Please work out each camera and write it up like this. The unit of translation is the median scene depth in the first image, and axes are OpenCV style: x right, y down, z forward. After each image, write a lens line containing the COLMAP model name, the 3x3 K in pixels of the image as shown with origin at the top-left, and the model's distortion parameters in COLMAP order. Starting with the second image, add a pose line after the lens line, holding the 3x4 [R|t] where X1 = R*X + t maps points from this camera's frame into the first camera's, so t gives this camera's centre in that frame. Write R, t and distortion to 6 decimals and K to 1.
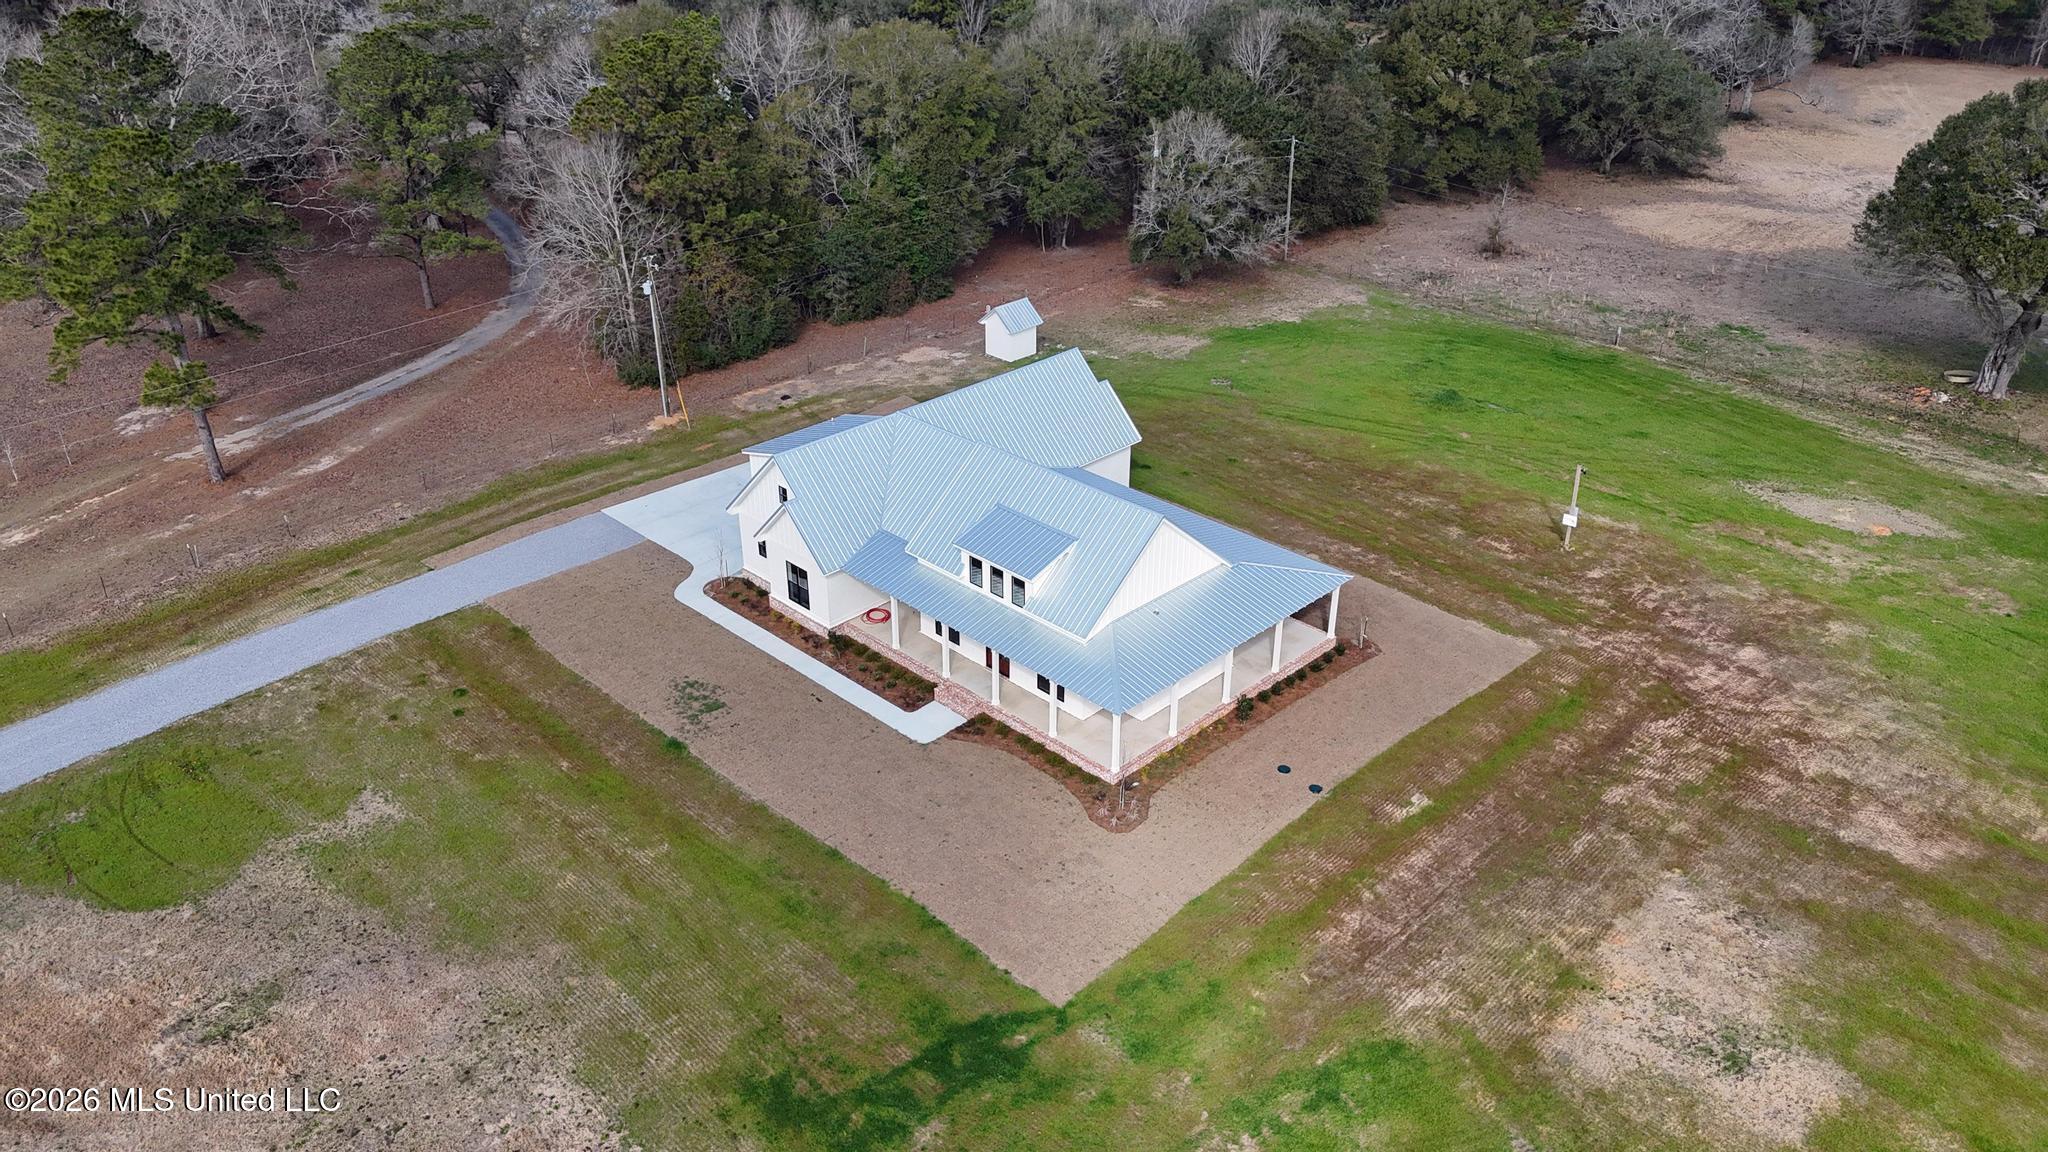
lens RADIAL K [[1497.1, 0, 1025.6], [0, 1497.1, 580.7], [0, 0, 1]] dist [0.082645, -0.089657]
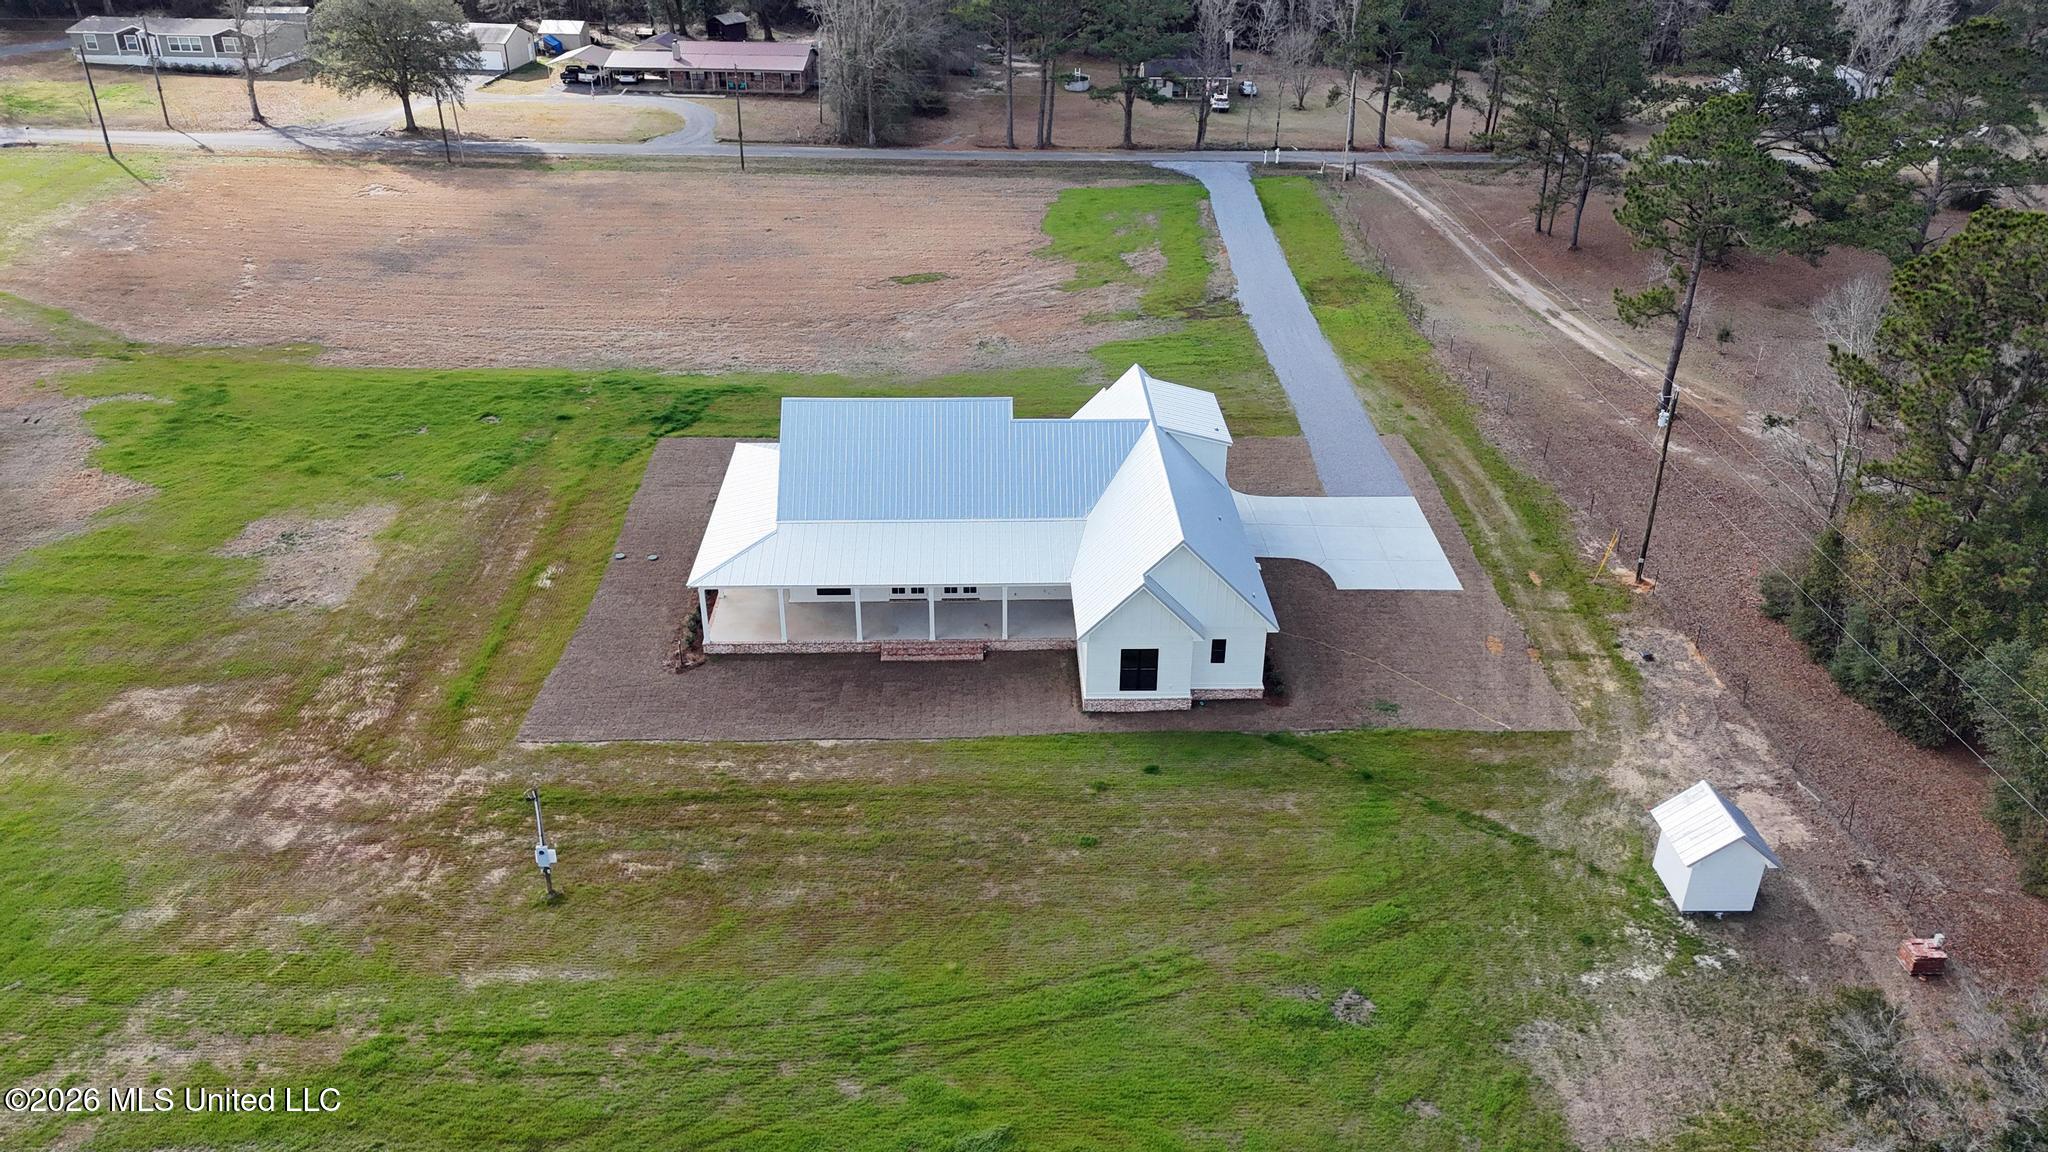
lens RADIAL K [[1497.1, 0, 1025.6], [0, 1497.1, 580.7], [0, 0, 1]] dist [0.082645, -0.089657]
pose [[-0.687460, 0.343005, -0.640114, 0.666221], [-0.353666, 0.611721, 0.707615, -0.747183], [0.634287, 0.712843, -0.299224, 1.375934]]
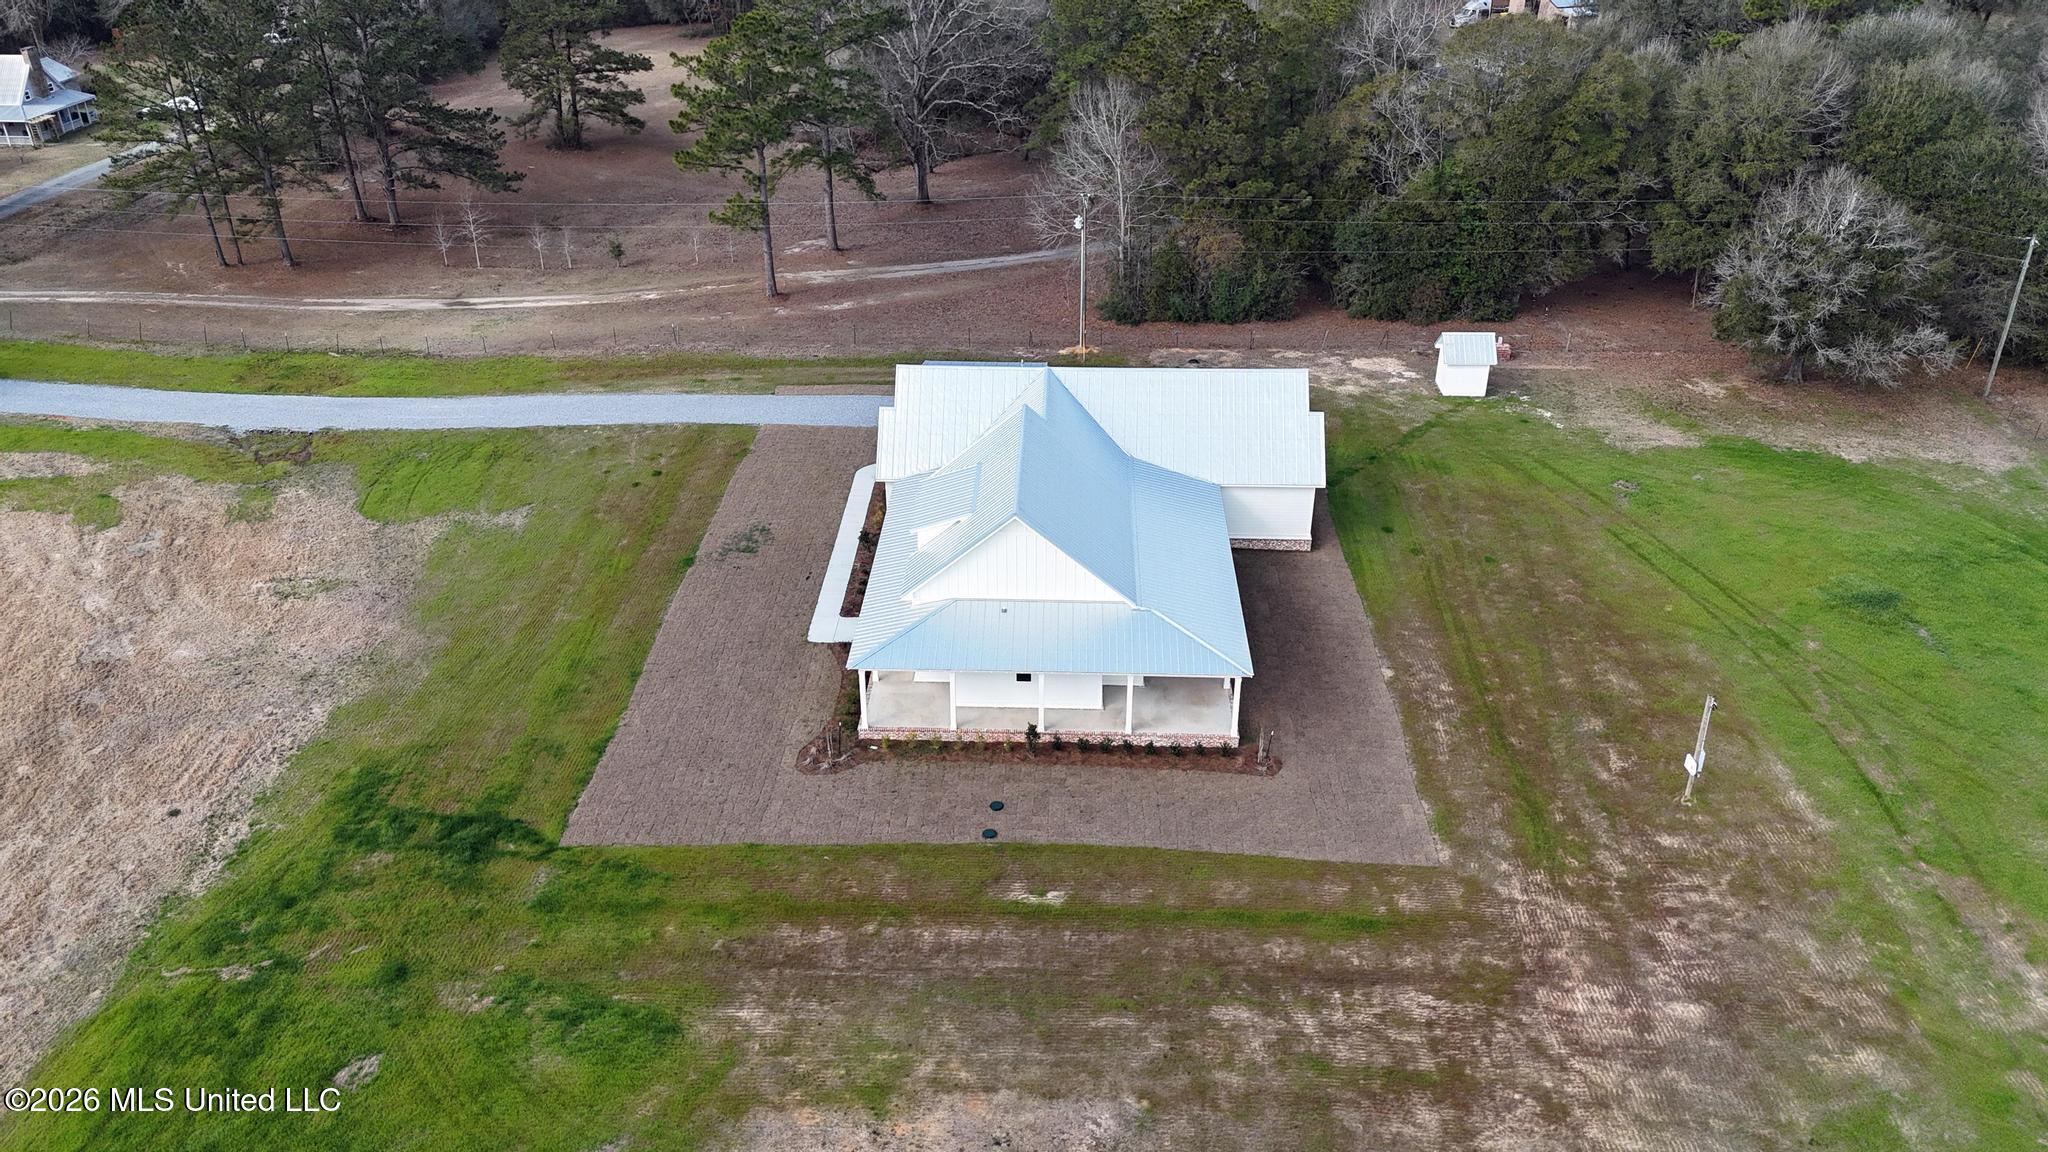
lens RADIAL K [[1497.1, 0, 1025.6], [0, 1497.1, 580.7], [0, 0, 1]] dist [0.082645, -0.089657]
pose [[0.680380, 0.358804, -0.639017, 0.632837], [-0.350839, 0.925010, 0.145839, -0.127307], [0.643425, 0.124966, 0.755240, 0.251020]]
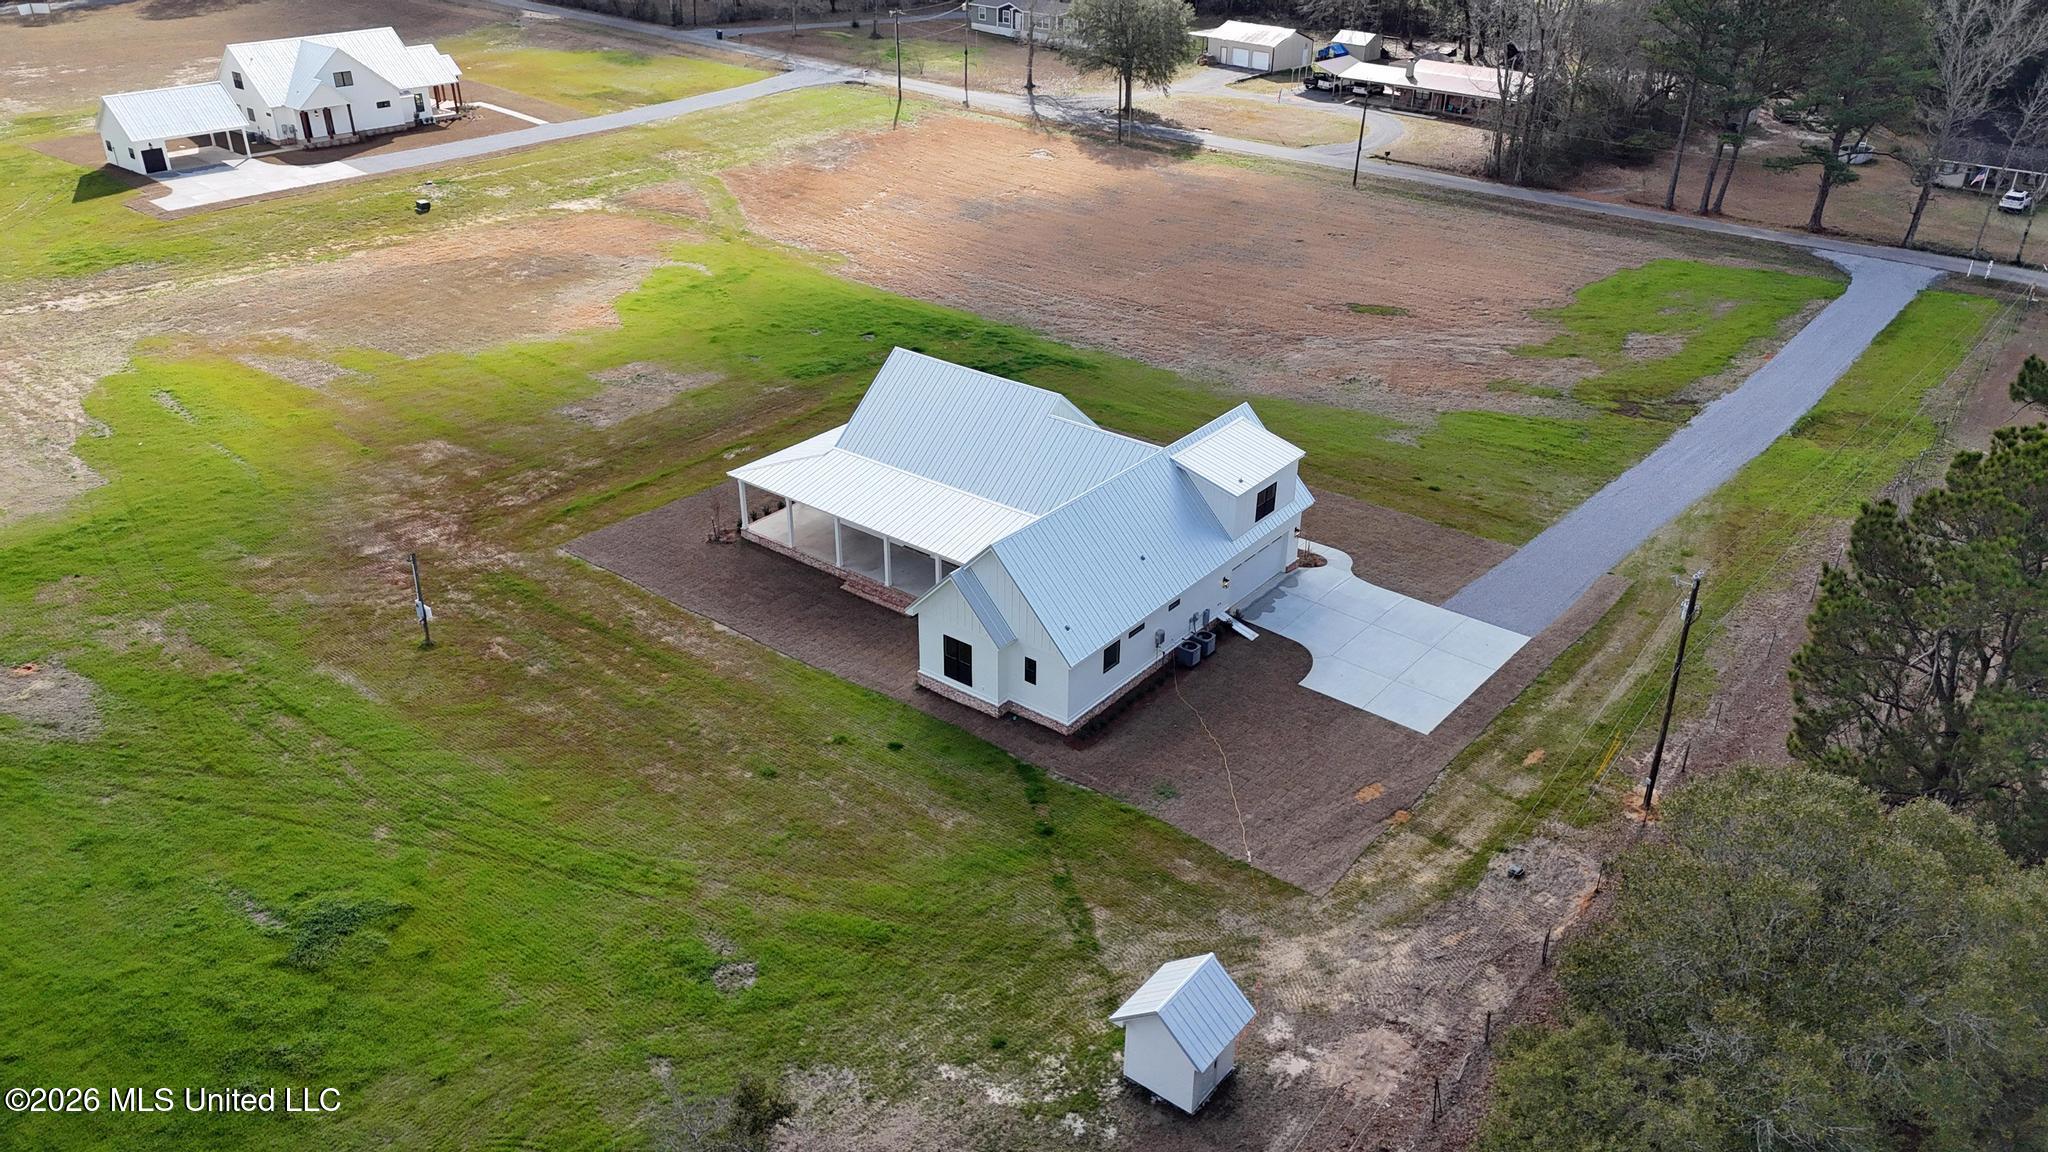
lens RADIAL K [[1497.1, 0, 1025.6], [0, 1497.1, 580.7], [0, 0, 1]] dist [0.082645, -0.089657]
pose [[-0.992838, 0.048038, -0.109380, 0.115748], [-0.065132, 0.549882, 0.832699, -0.895293], [0.100148, 0.833860, -0.542815, 1.650222]]
